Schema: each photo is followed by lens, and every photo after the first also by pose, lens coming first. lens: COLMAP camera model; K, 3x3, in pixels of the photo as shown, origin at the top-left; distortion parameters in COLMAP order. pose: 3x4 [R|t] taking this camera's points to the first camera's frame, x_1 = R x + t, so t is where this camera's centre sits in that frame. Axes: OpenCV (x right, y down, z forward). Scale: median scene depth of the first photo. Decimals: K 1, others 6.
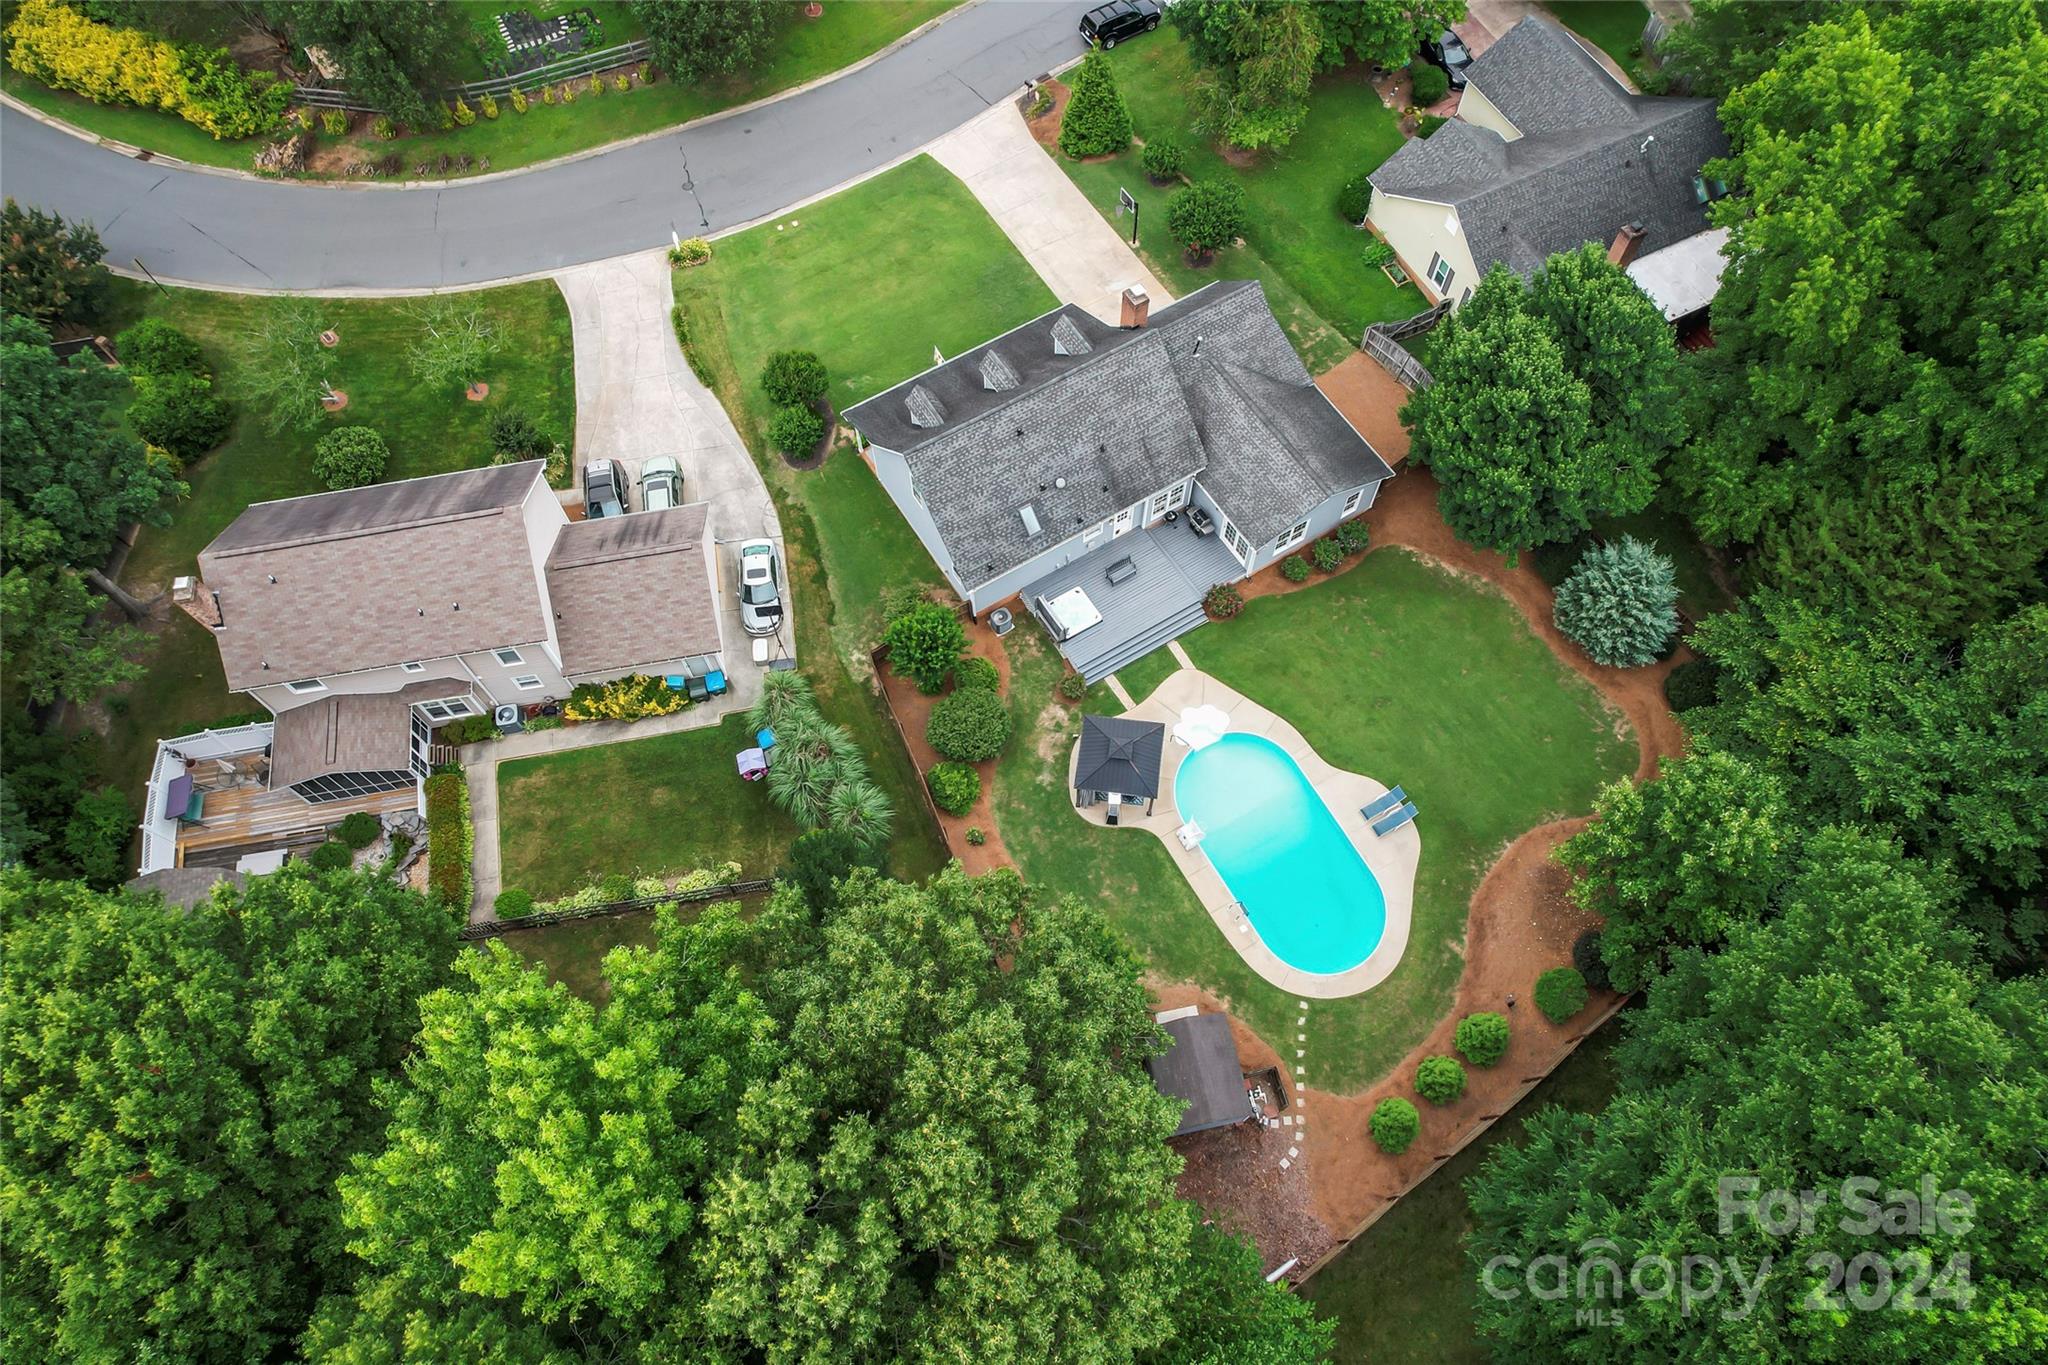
lens RADIAL K [[1337.0, 0, 1033.1], [0, 1337.0, 688.7], [0, 0, 1]] dist [-0.030654, 0.000896]
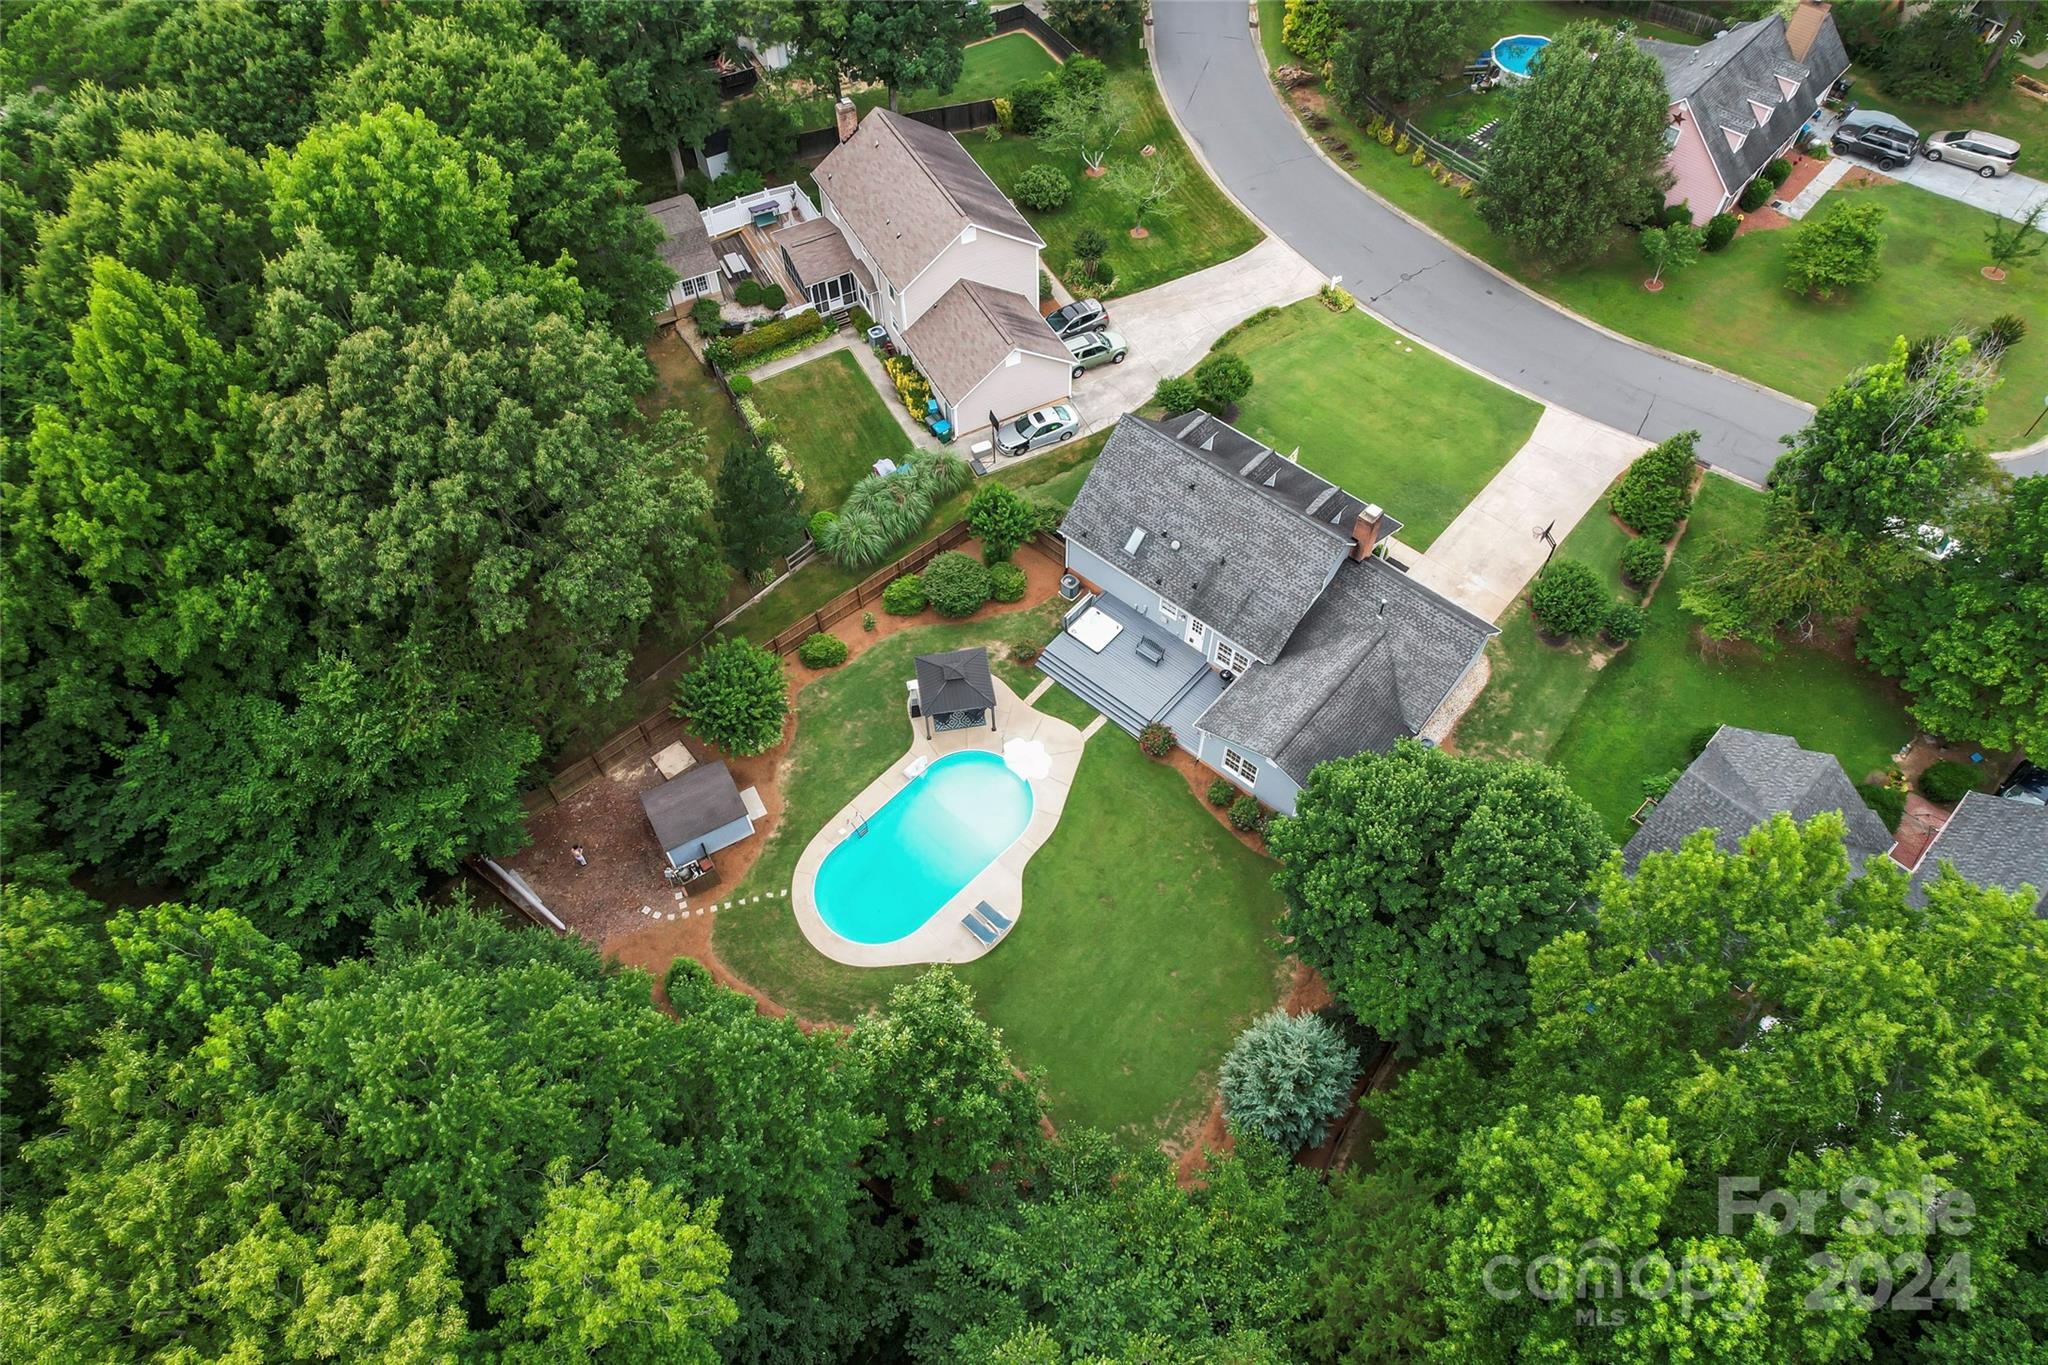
lens RADIAL K [[1337.0, 0, 1033.1], [0, 1337.0, 688.7], [0, 0, 1]] dist [-0.030654, 0.000896]
pose [[0.299309, 0.782844, -0.545500, 0.662088], [-0.853048, 0.475673, 0.214579, -0.229849], [0.427462, 0.401112, 0.810176, 0.114761]]
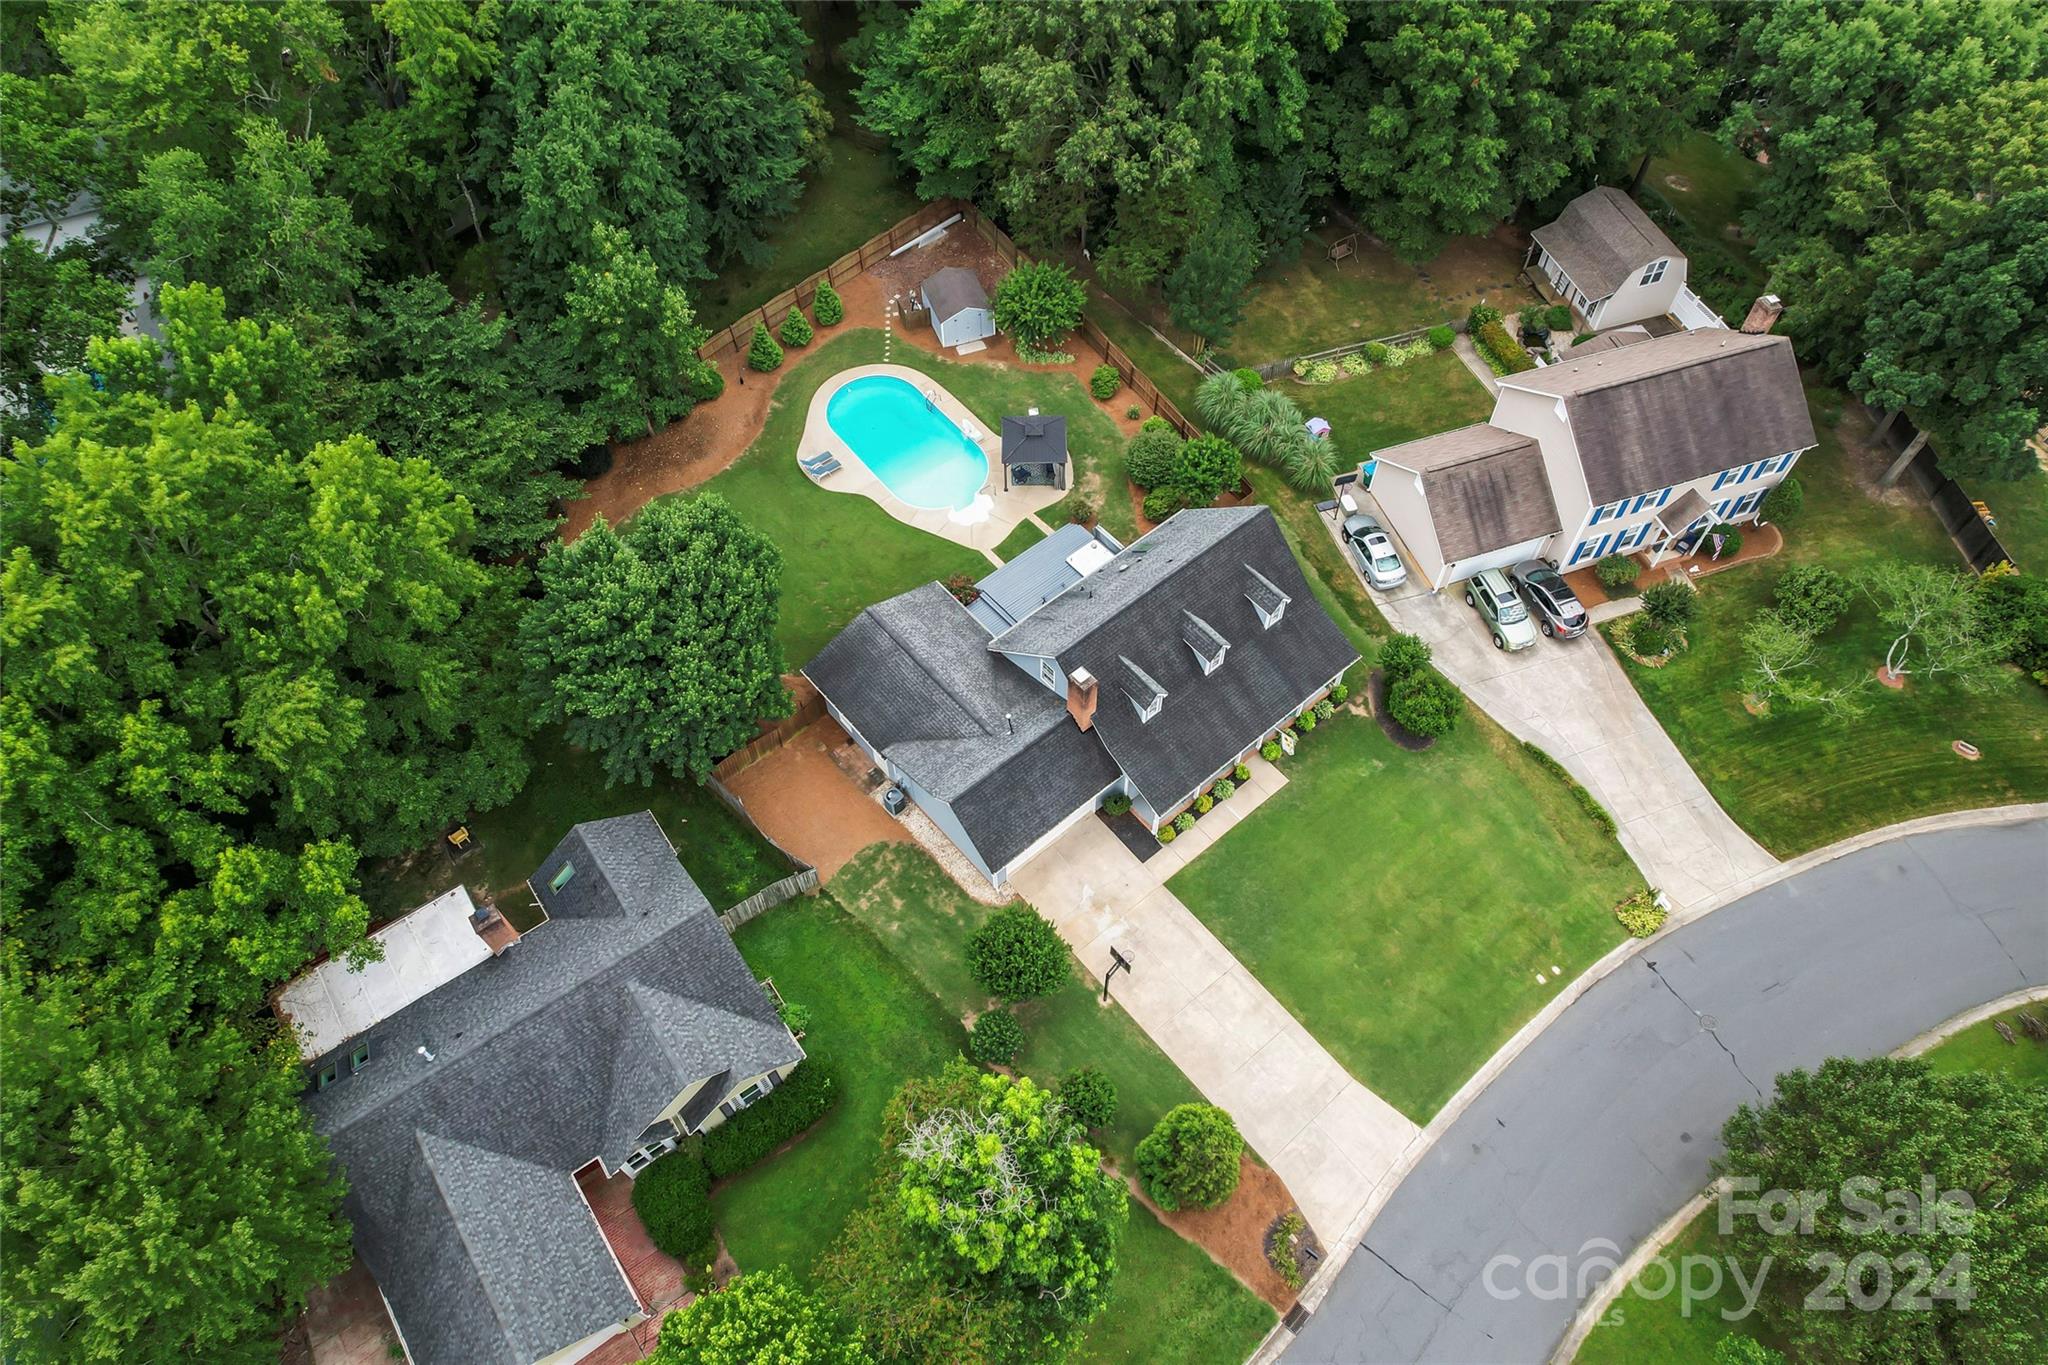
lens RADIAL K [[1337.0, 0, 1033.1], [0, 1337.0, 688.7], [0, 0, 1]] dist [-0.030654, 0.000896]
pose [[-0.988497, 0.134024, -0.070079, 0.176163], [-0.126936, -0.483296, 0.866206, -1.098036], [0.082223, 0.865137, 0.494749, 0.544285]]
